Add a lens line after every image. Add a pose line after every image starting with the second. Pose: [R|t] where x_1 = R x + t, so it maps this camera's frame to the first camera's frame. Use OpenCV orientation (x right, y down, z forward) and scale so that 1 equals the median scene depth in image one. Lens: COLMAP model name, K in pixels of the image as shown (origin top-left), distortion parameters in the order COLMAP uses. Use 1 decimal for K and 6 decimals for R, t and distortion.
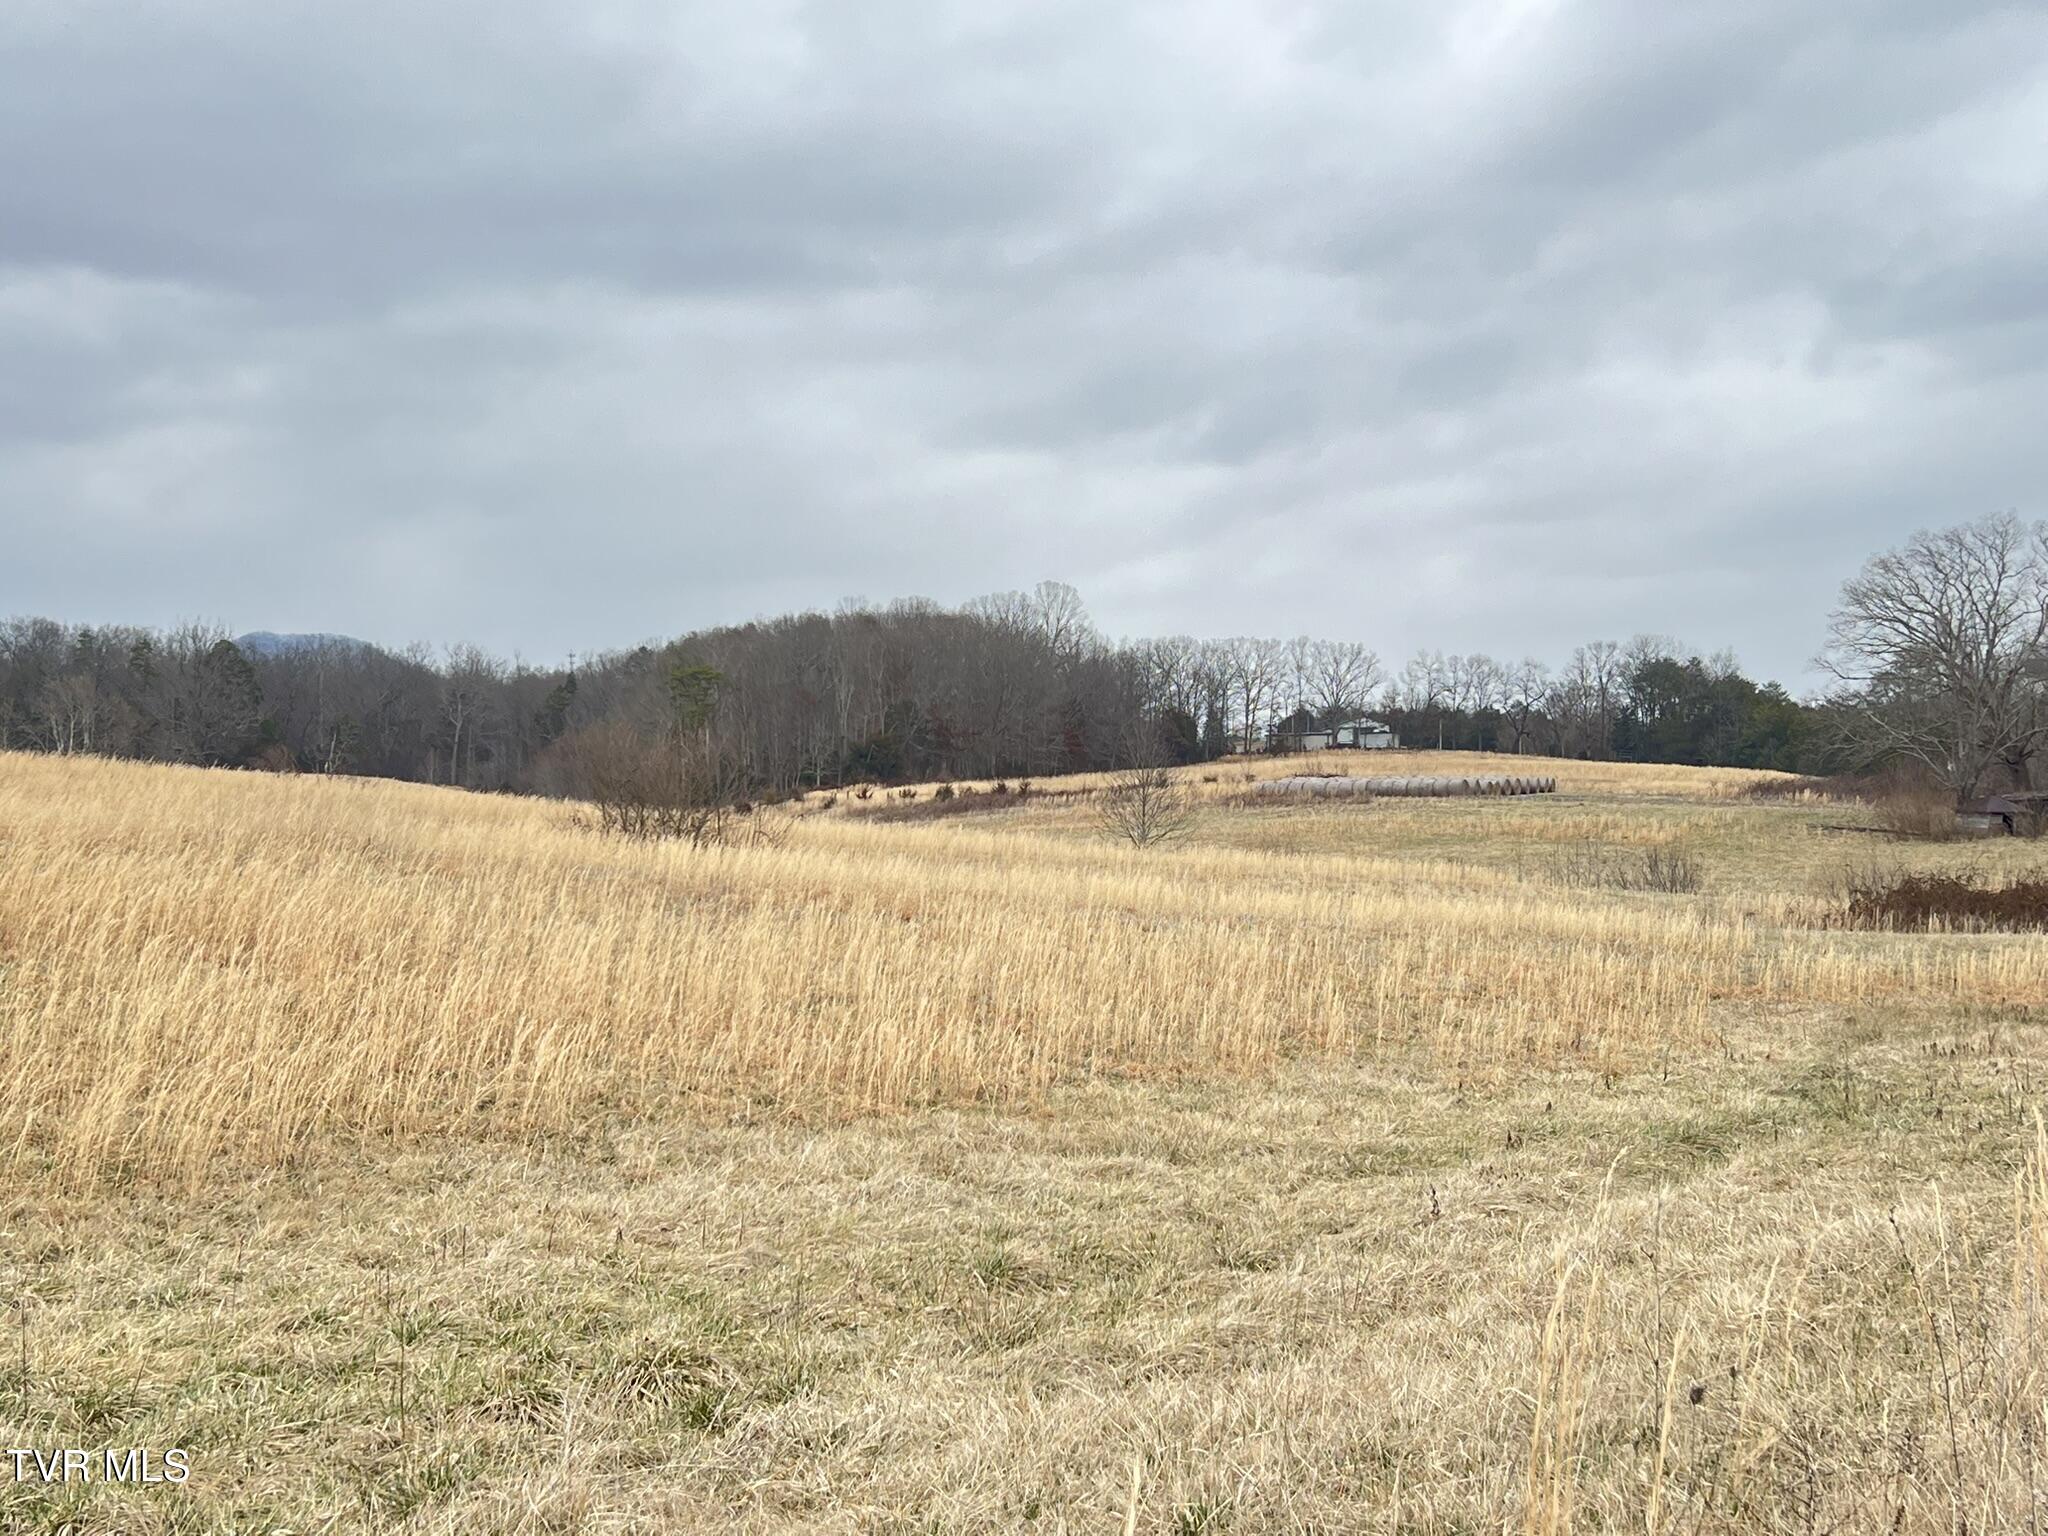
lens RADIAL K [[2615.2, 0, 1012.3], [0, 2615.2, 773.3], [0, 0, 1]] dist [0.099476, 0.000000]
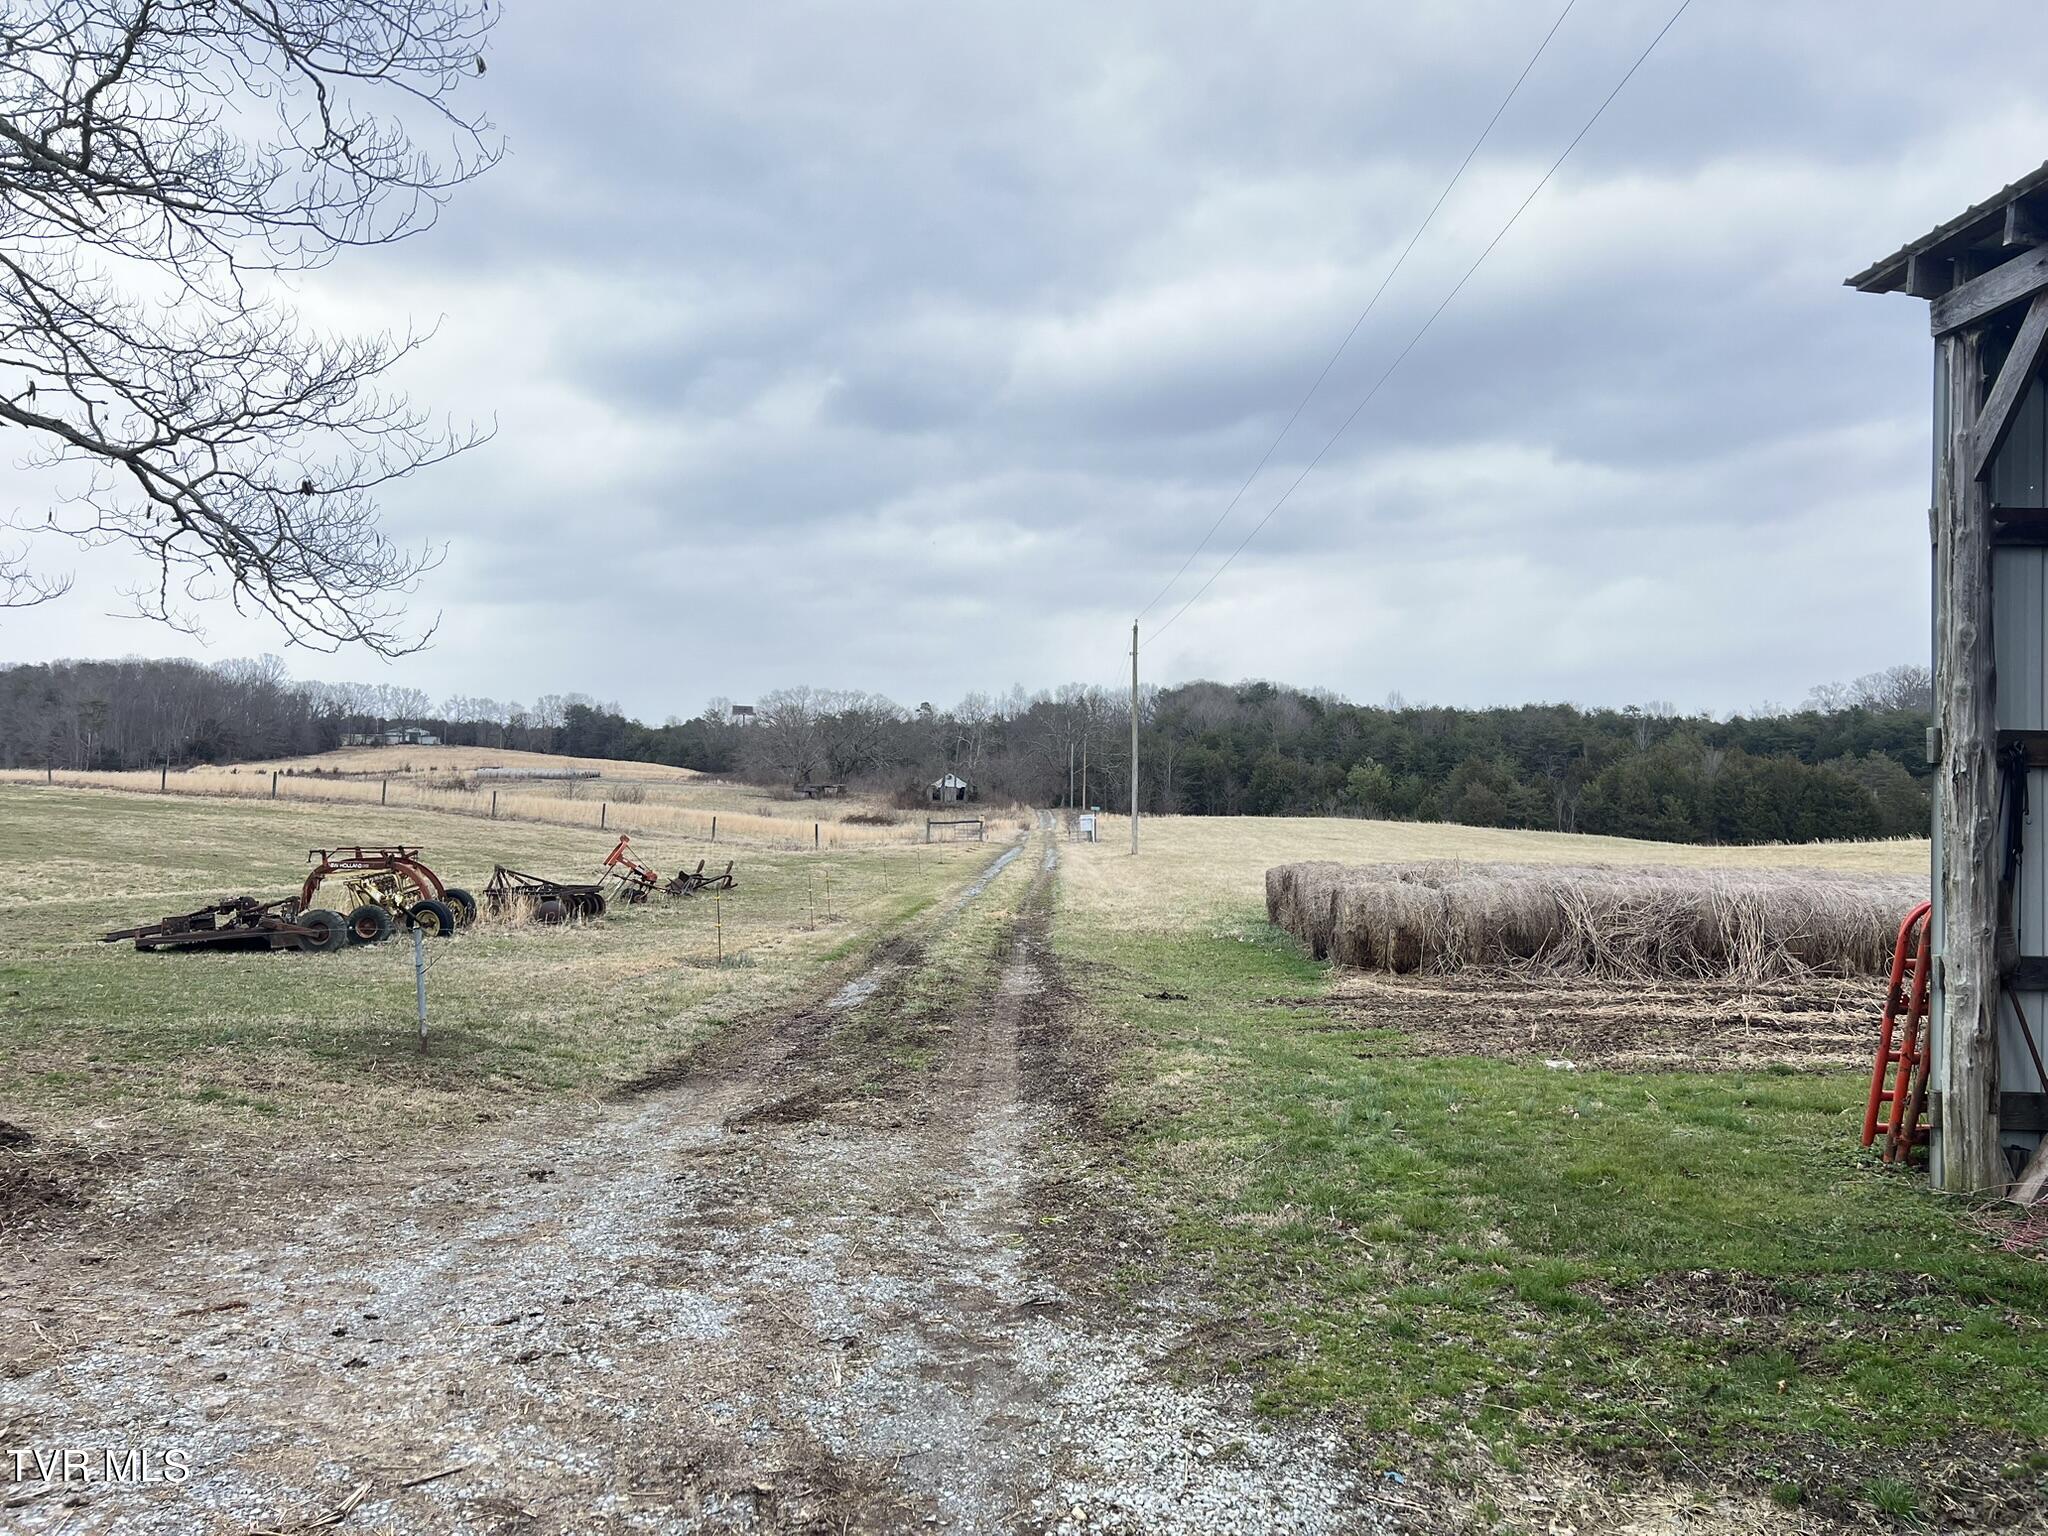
lens RADIAL K [[1517.1, 0, 1025.8], [0, 1517.1, 767.9], [0, 0, 1]] dist [0.055324, -0.003193]
pose [[0.834153, 0.016651, 0.551282, -0.124769], [-0.023100, 0.999722, 0.004758, -0.008516], [-0.551049, -0.016703, 0.834306, -0.191270]]
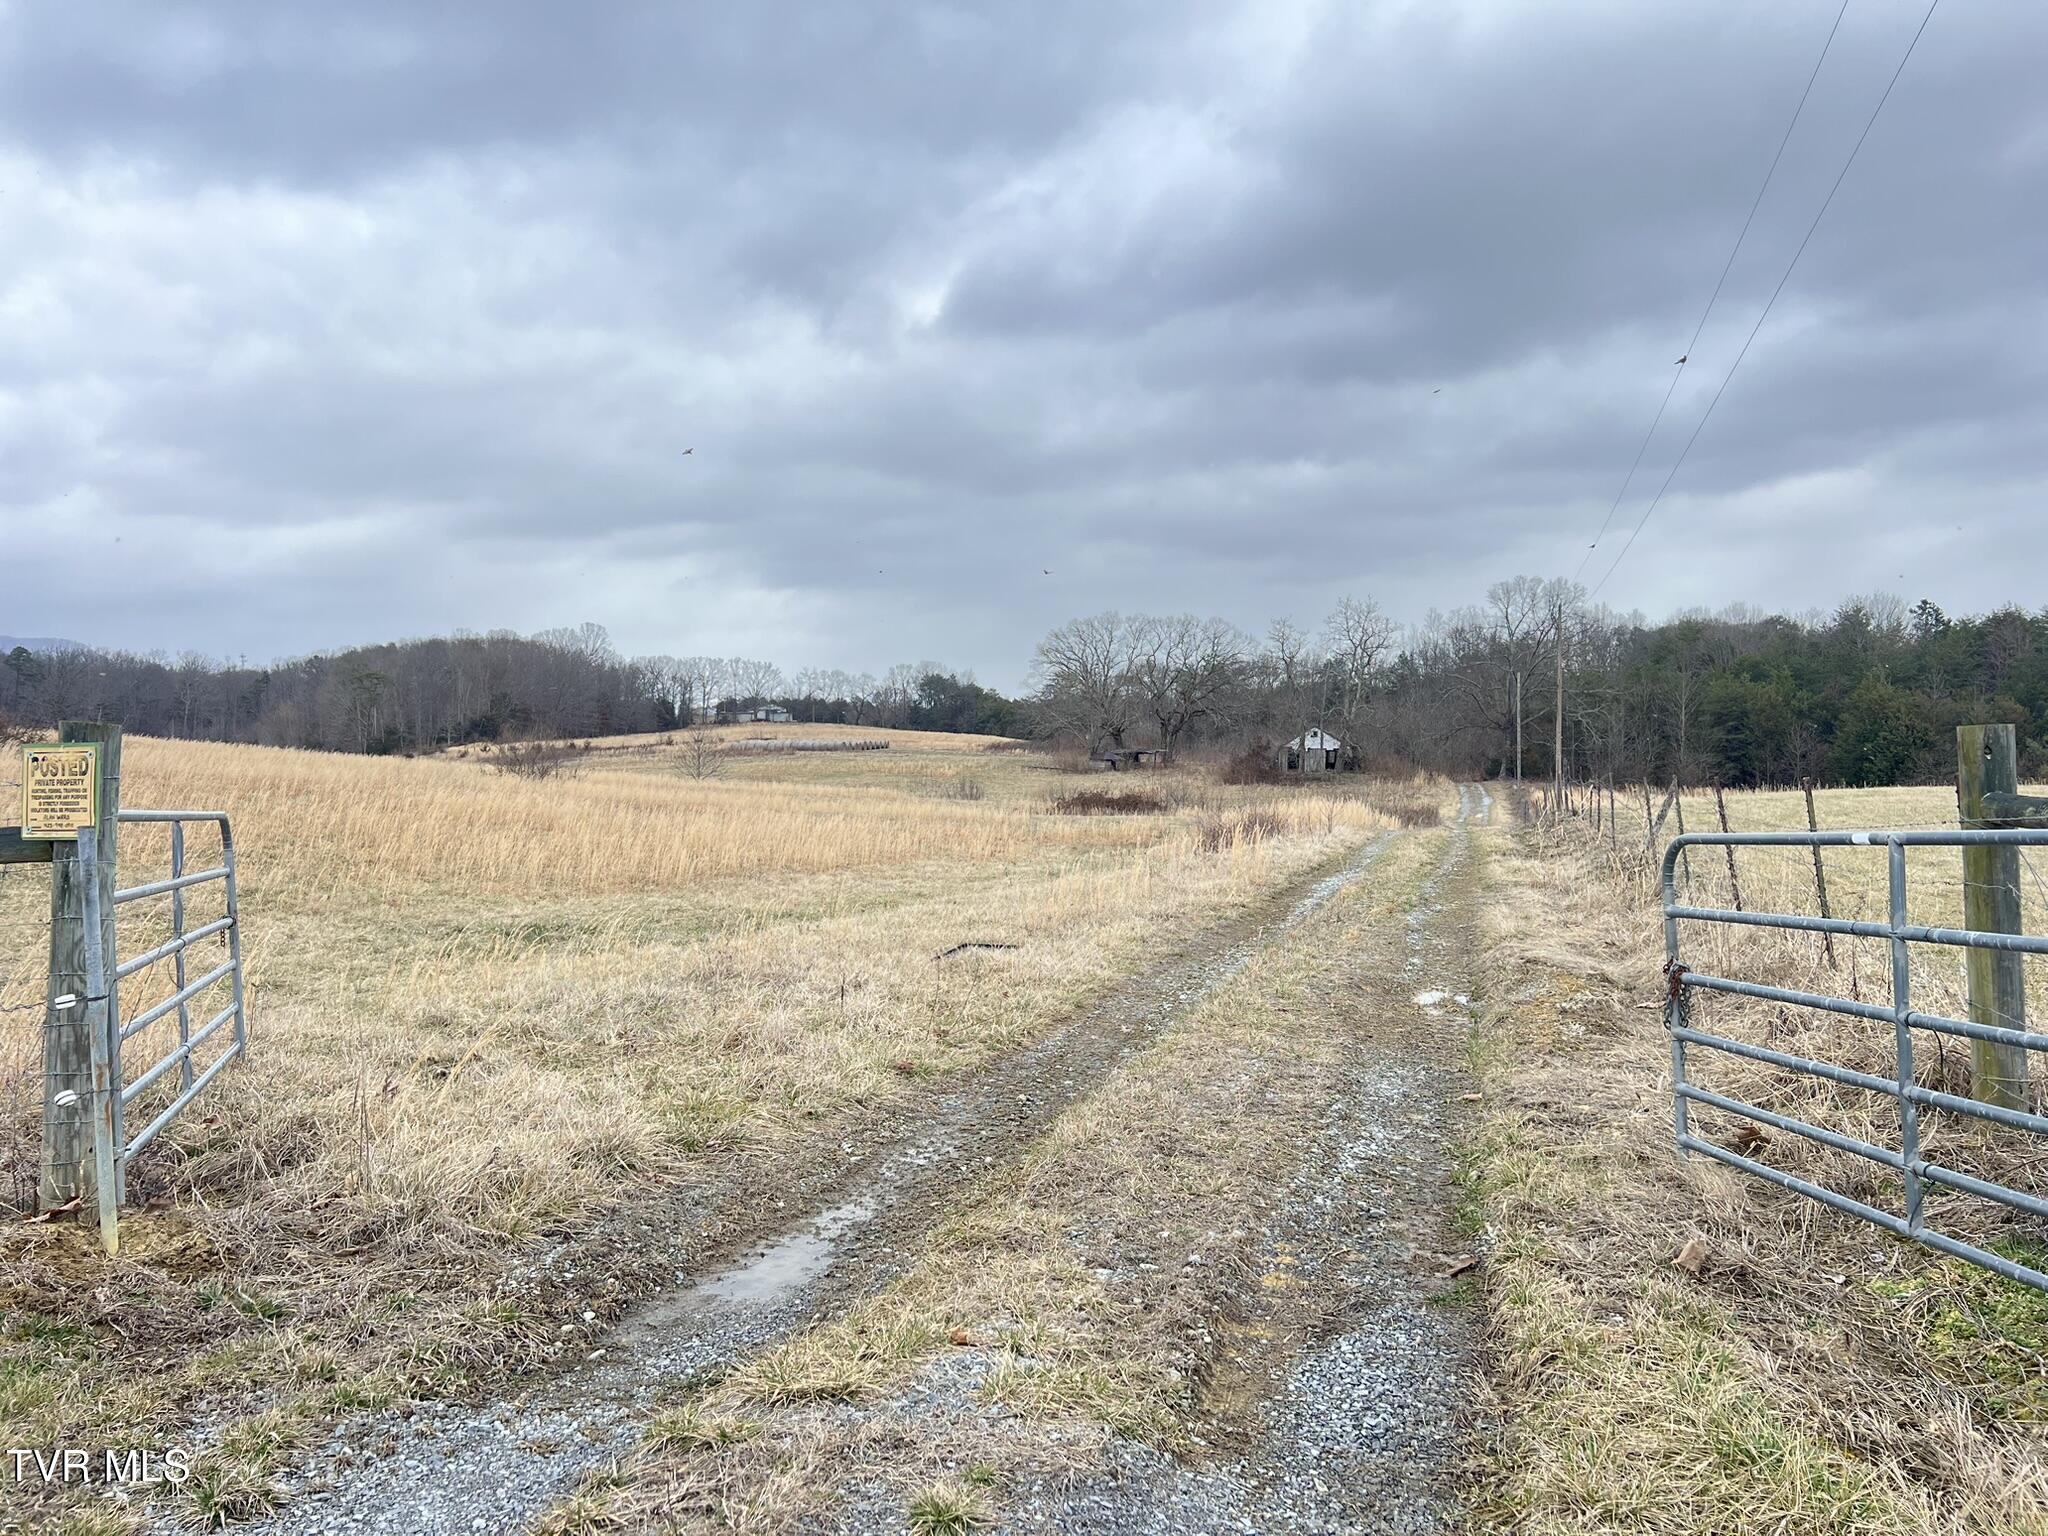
lens RADIAL K [[1517.1, 0, 1025.8], [0, 1517.1, 764.7], [0, 0, 1]] dist [0.055324, -0.003193]
pose [[0.953170, -0.002575, 0.302424, -0.014587], [-0.003459, 0.999806, 0.019415, -0.001288], [-0.302415, -0.019552, 0.952976, -0.032257]]
